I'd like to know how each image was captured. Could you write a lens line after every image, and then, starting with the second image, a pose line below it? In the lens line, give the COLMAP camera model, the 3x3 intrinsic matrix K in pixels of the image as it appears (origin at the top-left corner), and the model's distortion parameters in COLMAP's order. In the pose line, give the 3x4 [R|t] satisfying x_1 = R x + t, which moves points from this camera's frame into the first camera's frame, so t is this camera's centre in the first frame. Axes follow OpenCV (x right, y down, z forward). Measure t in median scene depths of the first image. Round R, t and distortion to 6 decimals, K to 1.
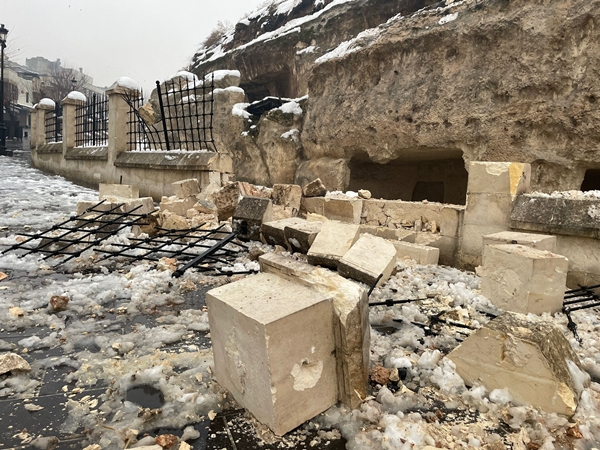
lens RADIAL K [[454.8, 0, 303.4], [0, 454.8, 221.1], [0, 0, 1]] dist [0.074655, -0.087044]
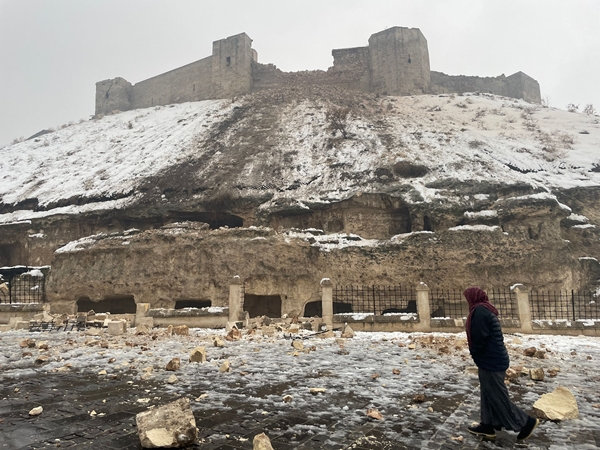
lens RADIAL K [[454.8, 0, 295.5], [0, 454.8, 220.1], [0, 0, 1]] dist [0.074655, -0.087044]
pose [[0.779304, 0.057025, 0.624047, -0.426383], [0.114321, 0.966201, -0.231053, 0.099223], [-0.616130, 0.251402, 0.746445, -1.173029]]
